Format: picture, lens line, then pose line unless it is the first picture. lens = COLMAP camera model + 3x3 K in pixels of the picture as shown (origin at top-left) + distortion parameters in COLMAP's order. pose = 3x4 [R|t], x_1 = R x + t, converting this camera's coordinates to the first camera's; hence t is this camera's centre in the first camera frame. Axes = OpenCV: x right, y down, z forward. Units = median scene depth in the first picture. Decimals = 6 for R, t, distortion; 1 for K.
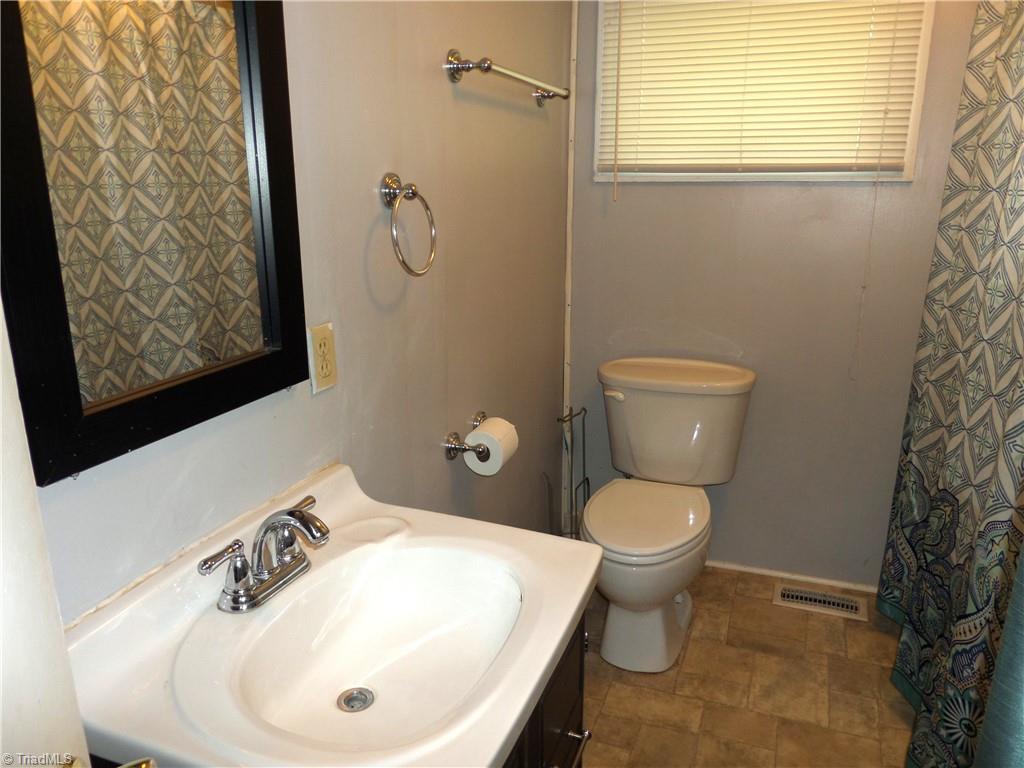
lens RADIAL K [[742.5, 0, 504.8], [0, 742.5, 379.7], [0, 0, 1]] dist [-0.019777, -0.003237]
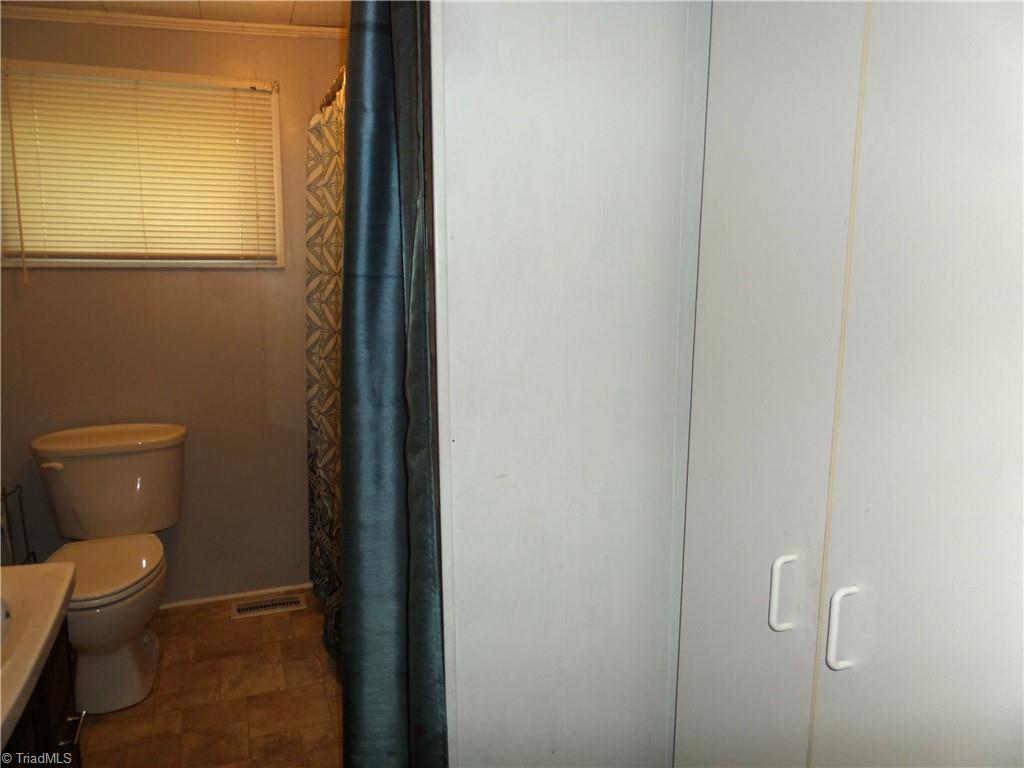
lens RADIAL K [[747.8, 0, 512.0], [0, 747.8, 384.0], [0, 0, 1]] dist [-0.015129, -0.002702]
pose [[0.735427, -0.098660, 0.670383, -0.074750], [0.163604, 0.985927, -0.034379, 0.054359], [-0.657557, 0.134961, 0.741219, -0.251504]]
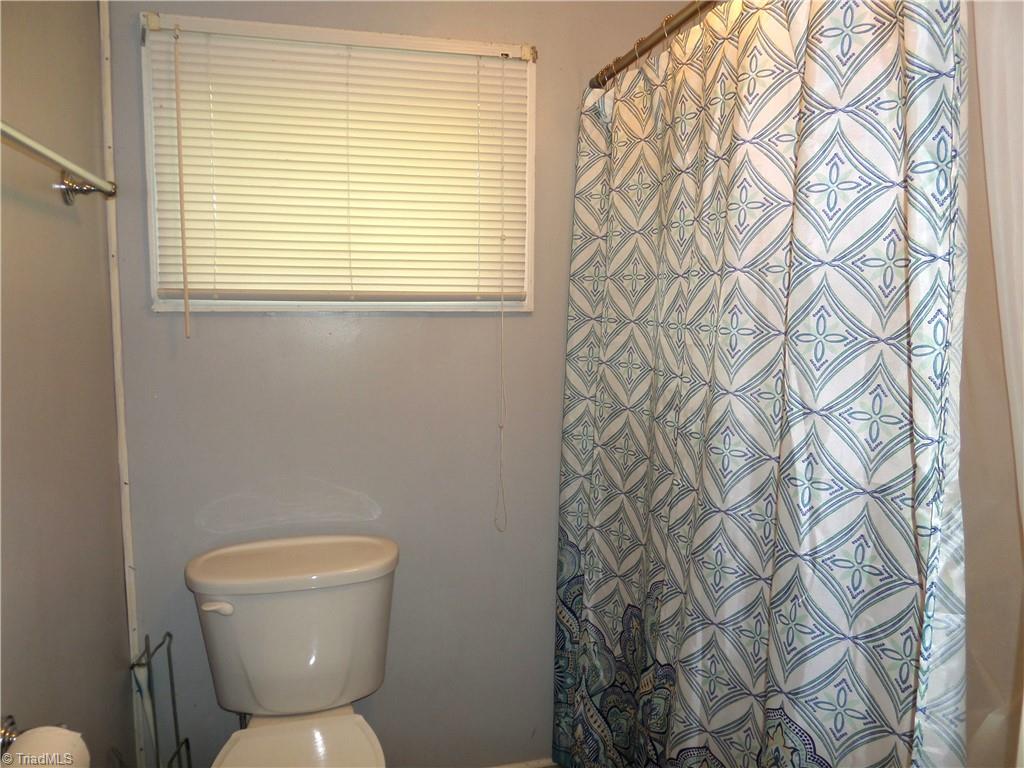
lens RADIAL K [[747.8, 0, 512.0], [0, 747.8, 384.0], [0, 0, 1]] dist [-0.015129, -0.002702]
pose [[0.807847, -0.056791, 0.586650, -0.031769], [0.145055, 0.983889, -0.104502, -0.081946], [-0.571264, 0.169518, 0.803070, 0.263145]]
